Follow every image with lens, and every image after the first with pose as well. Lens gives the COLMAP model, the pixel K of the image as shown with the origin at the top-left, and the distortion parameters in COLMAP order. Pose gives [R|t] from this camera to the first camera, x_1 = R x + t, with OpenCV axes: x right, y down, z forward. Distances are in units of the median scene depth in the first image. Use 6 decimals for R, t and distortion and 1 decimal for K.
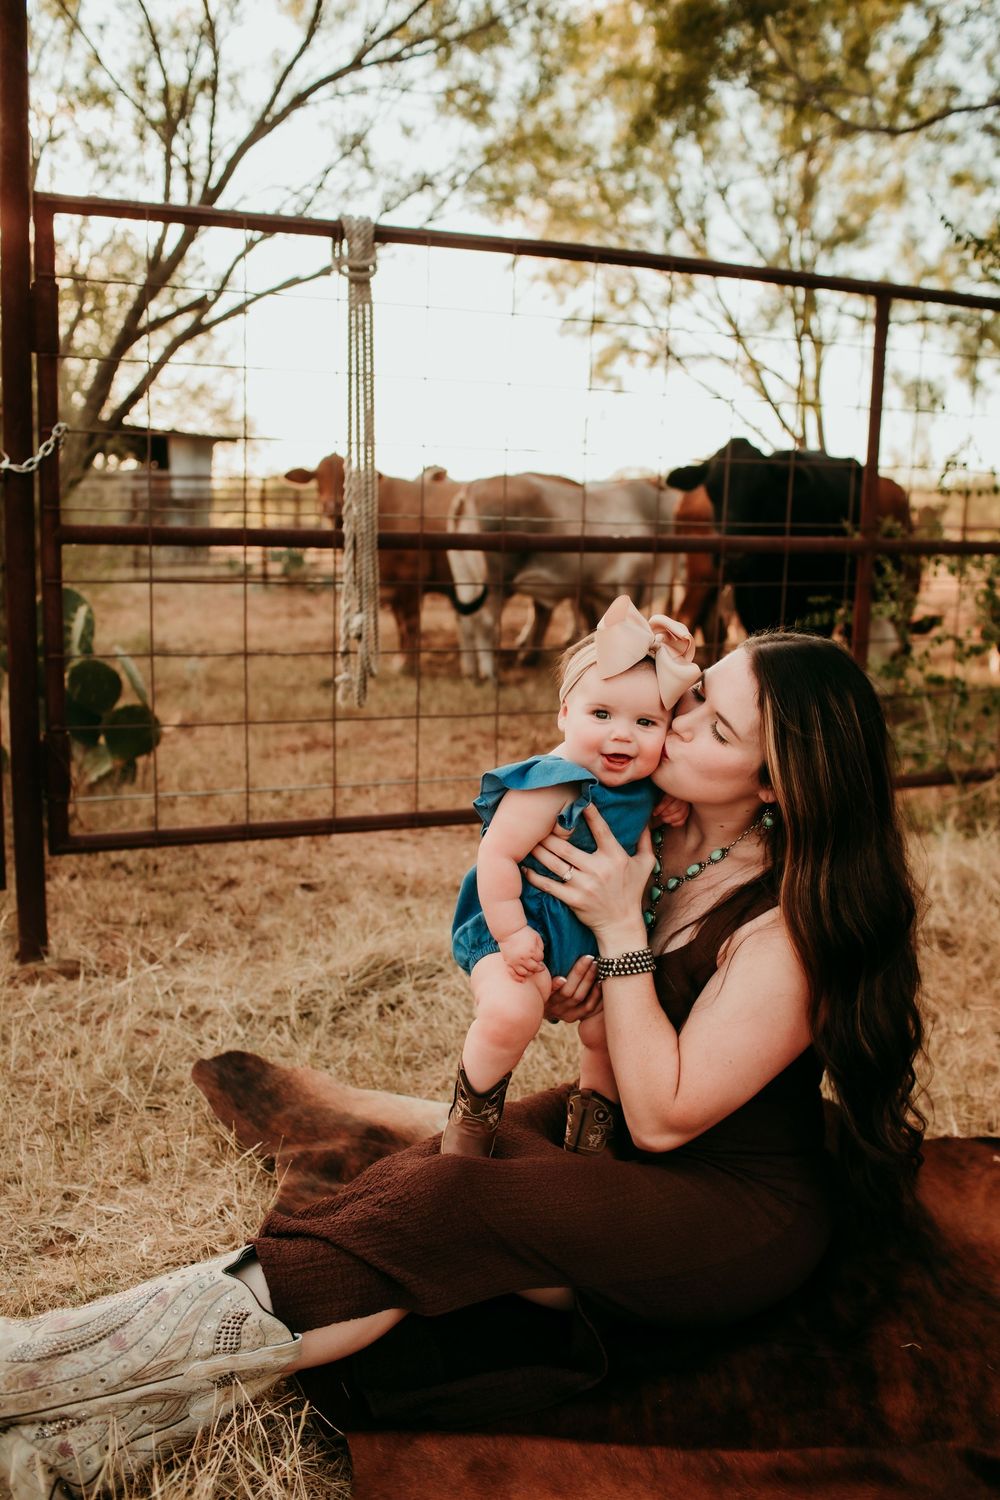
lens RADIAL K [[1516.5, 0, 495.2], [0, 1516.5, 741.5], [0, 0, 1]] dist [-0.090807, 0.101142]
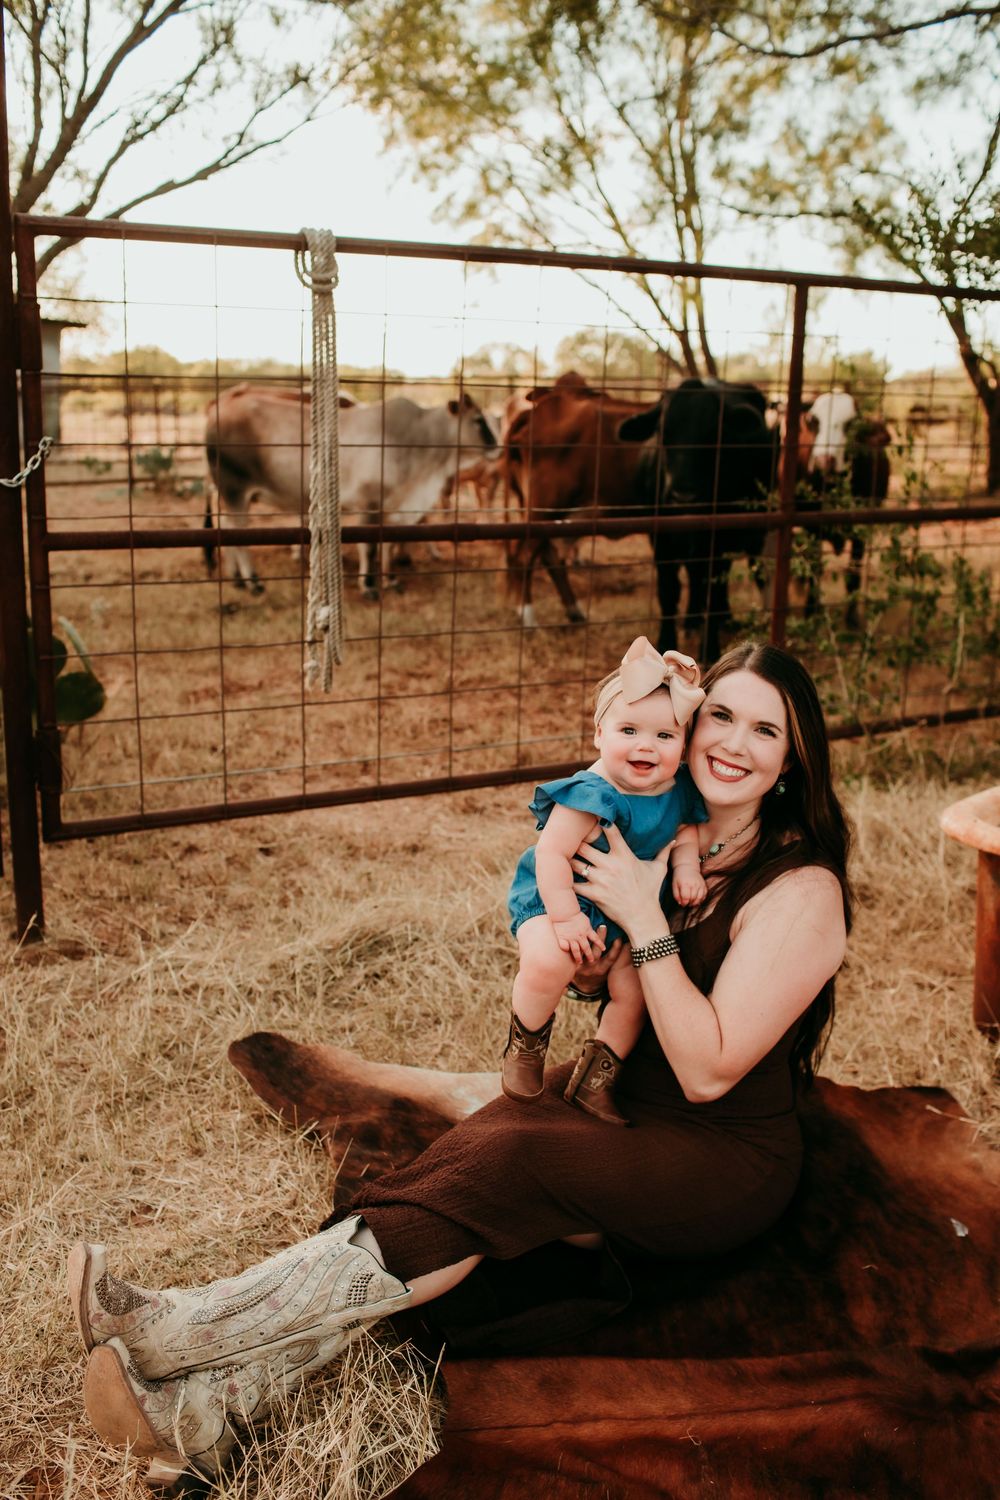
lens RADIAL K [[1581.8, 0, 496.8], [0, 1581.8, 740.1], [0, 0, 1]] dist [-0.076416, 0.046914]
pose [[0.995918, -0.021930, 0.087554, -0.068579], [0.015805, 0.997418, 0.070048, -0.065501], [-0.088864, -0.068378, 0.993694, -0.120152]]
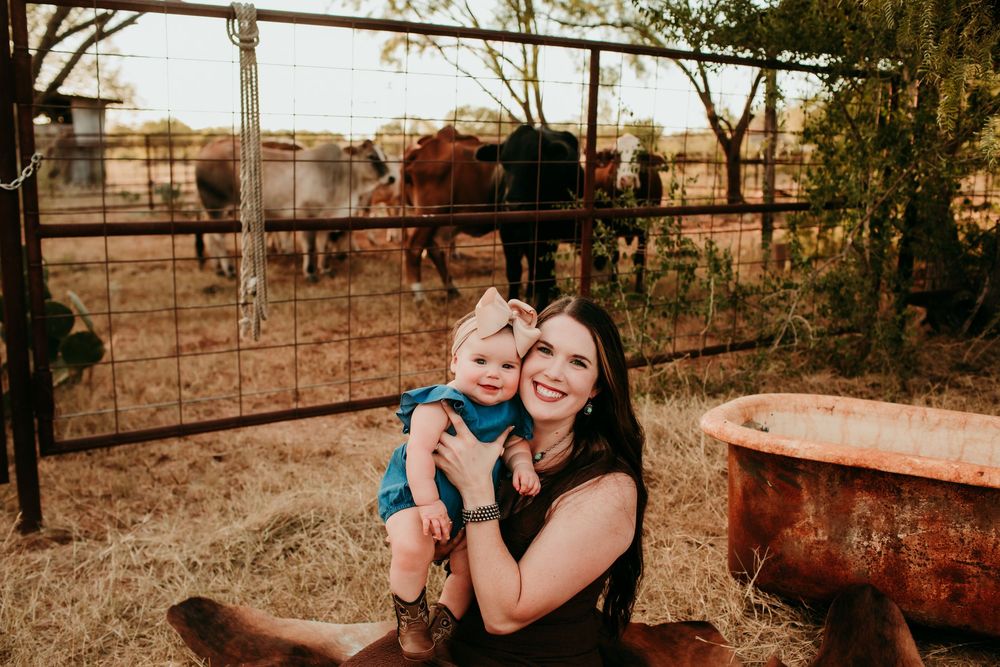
lens RADIAL K [[1053.5, 0, 498.1], [0, 1053.5, 331.3], [0, 0, 1]] dist [-0.091541, 0.125079]
pose [[0.984590, -0.036302, 0.171069, -0.032570], [0.032090, 0.999111, 0.027328, -0.052009], [-0.171909, -0.021417, 0.984880, -0.034323]]
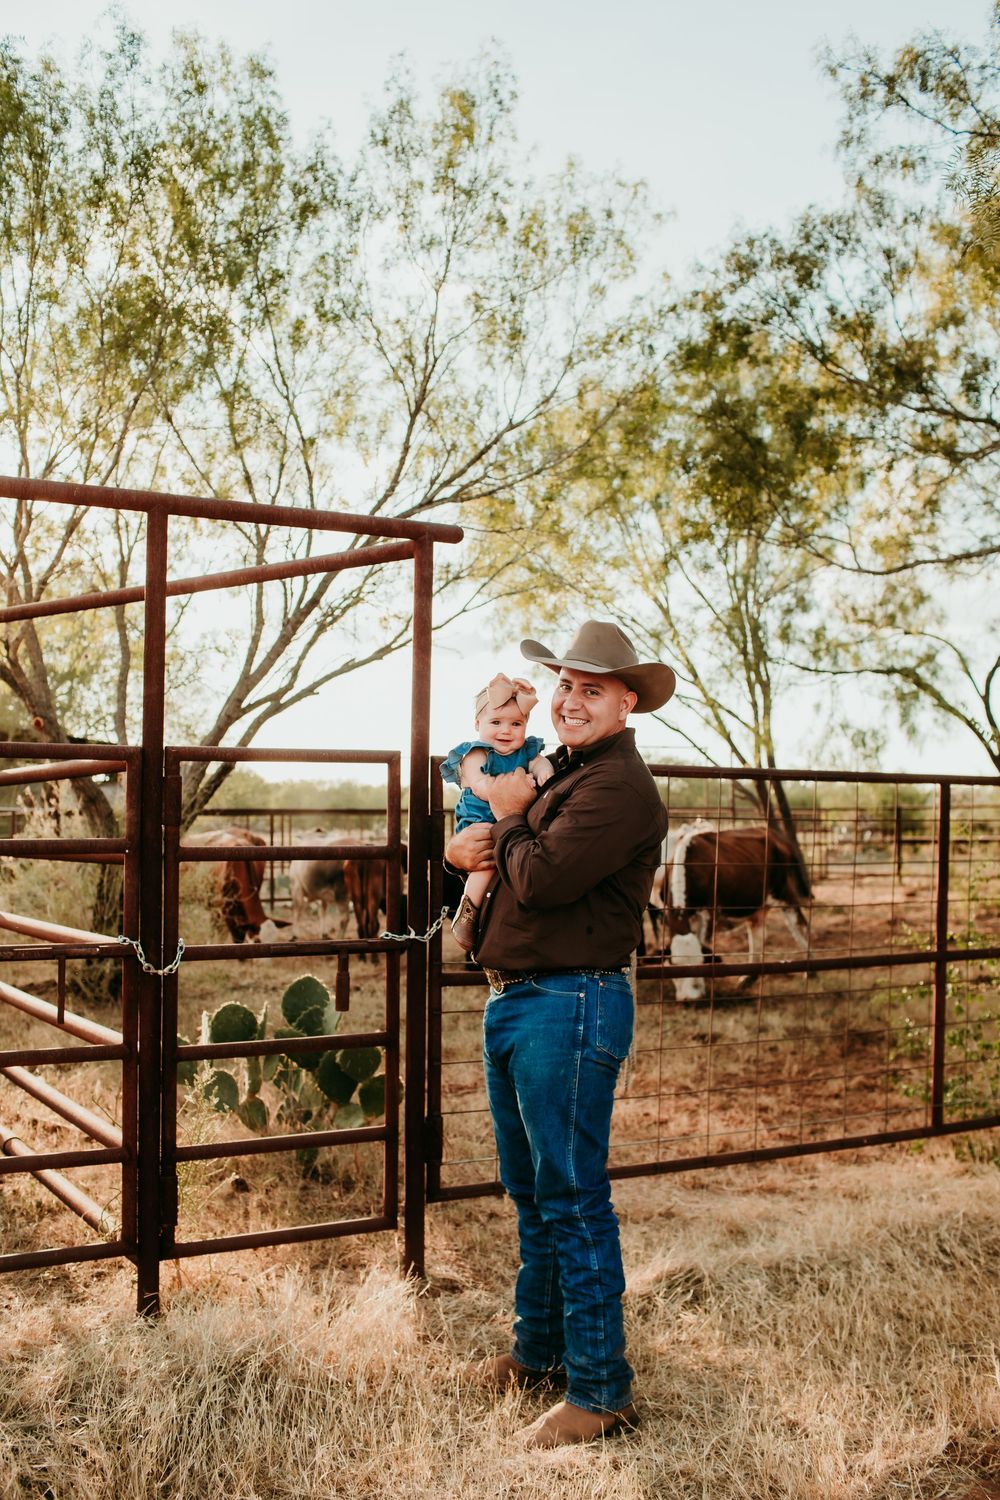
lens RADIAL K [[1495.8, 0, 481.7], [0, 1495.8, 752.1], [0, 0, 1]] dist [-0.019958, -0.008717]
pose [[0.998899, -0.004071, 0.046730, -0.290526], [0.012641, 0.982732, -0.184601, -0.078488], [-0.045171, 0.184988, 0.981702, -0.450641]]
